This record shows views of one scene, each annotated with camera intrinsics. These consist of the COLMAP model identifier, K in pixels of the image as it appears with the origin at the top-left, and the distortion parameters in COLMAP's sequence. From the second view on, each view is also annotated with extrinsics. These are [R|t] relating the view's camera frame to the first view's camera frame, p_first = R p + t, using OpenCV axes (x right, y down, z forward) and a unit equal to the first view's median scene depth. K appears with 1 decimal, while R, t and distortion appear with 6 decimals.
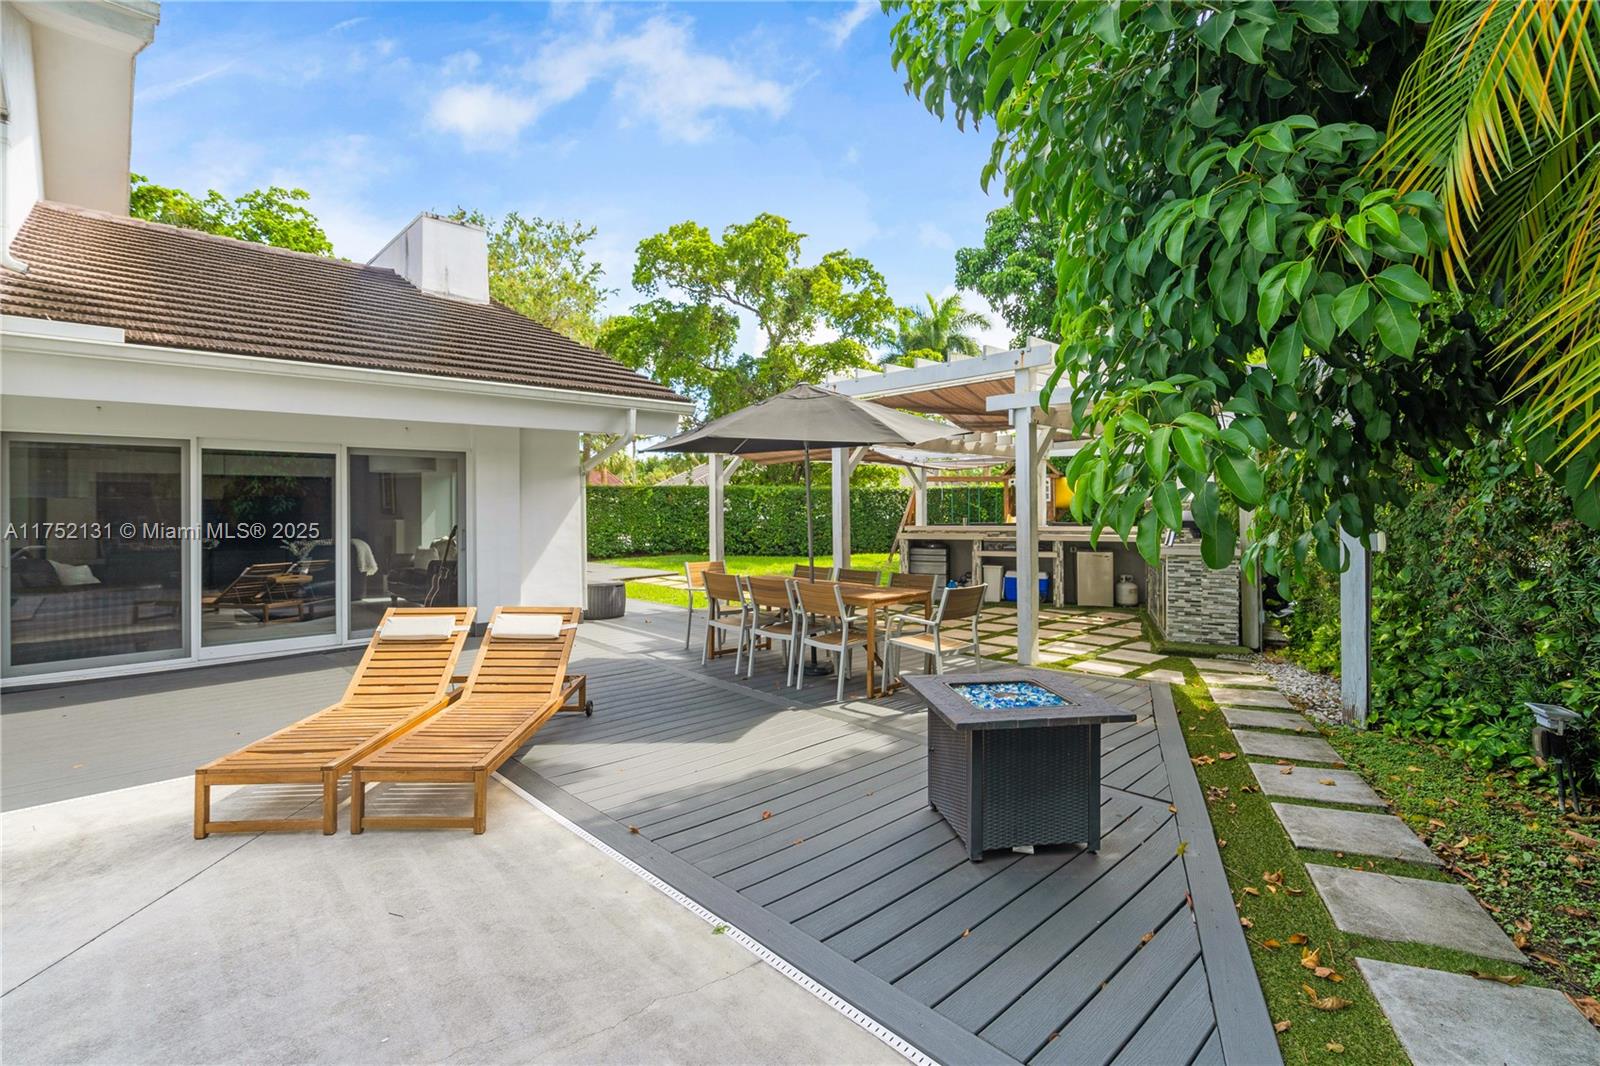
lens RADIAL K [[742.7, 0, 799.6], [0, 742.7, 520.5], [0, 0, 1]] dist [-0.008774, 0.001150]
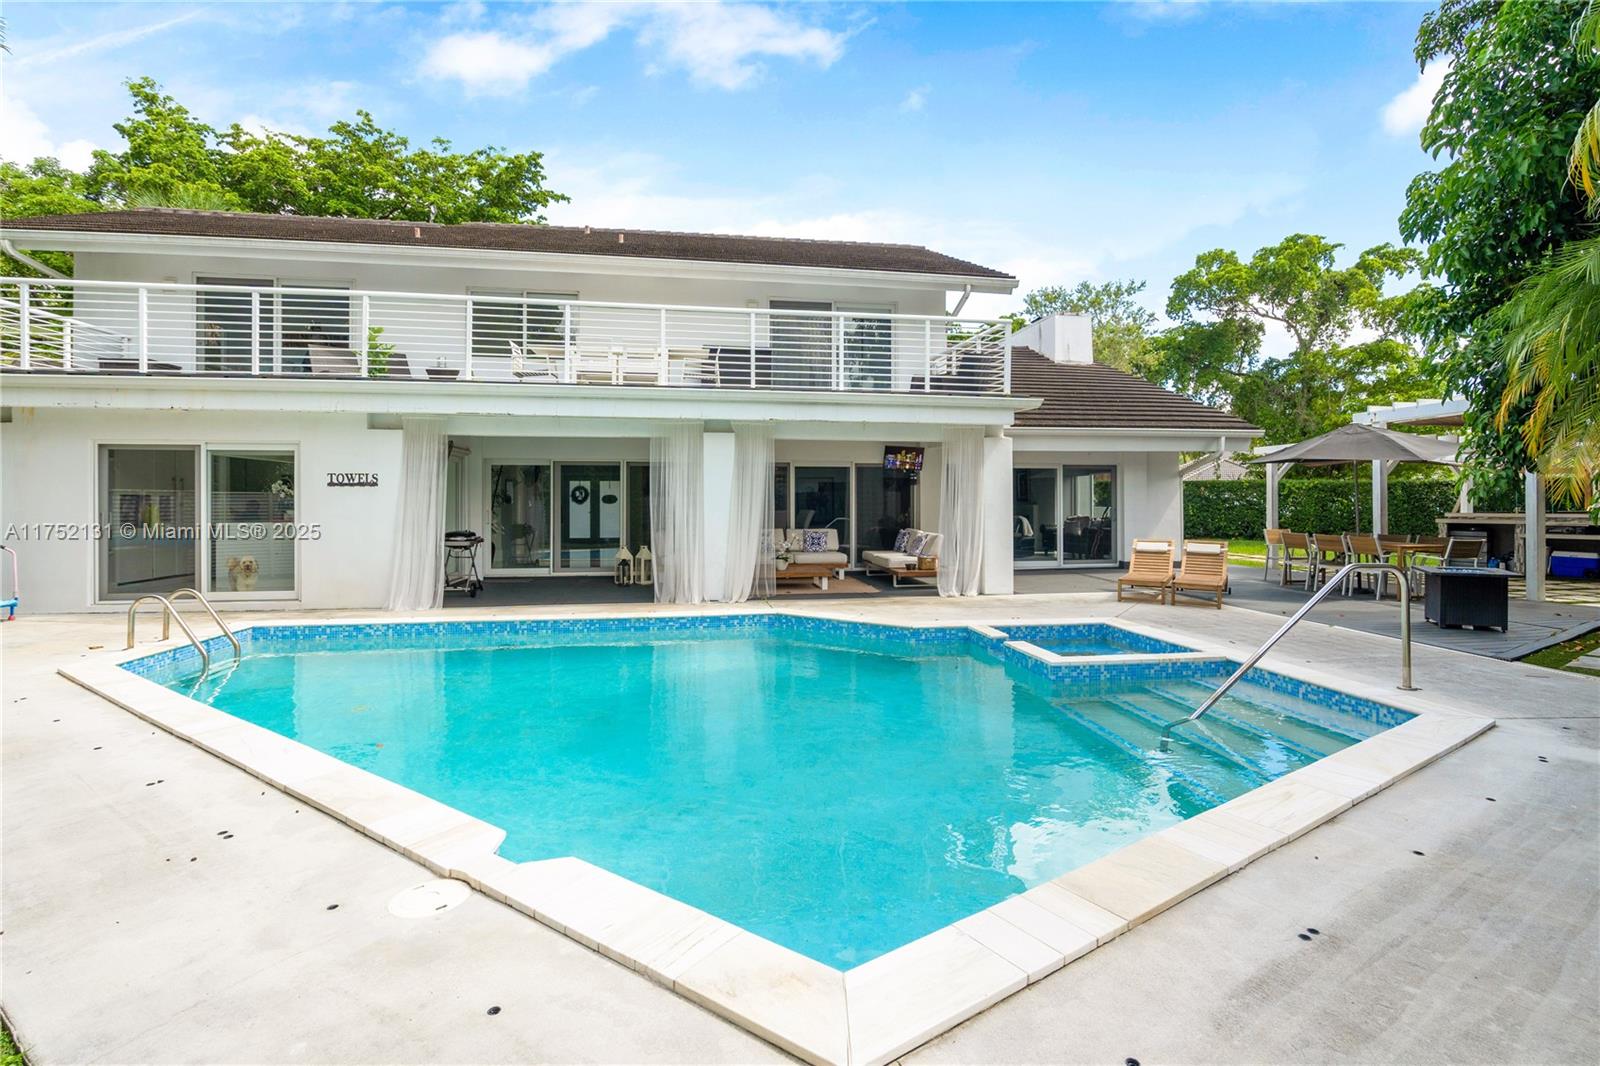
lens RADIAL K [[742.7, 0, 820.4], [0, 742.7, 506.1], [0, 0, 1]] dist [-0.008774, 0.001150]
pose [[0.829662, 0.007594, -0.558215, -0.016497], [-0.013365, 0.999891, -0.006262, 0.009027], [0.558107, 0.012656, 0.829673, -0.296399]]
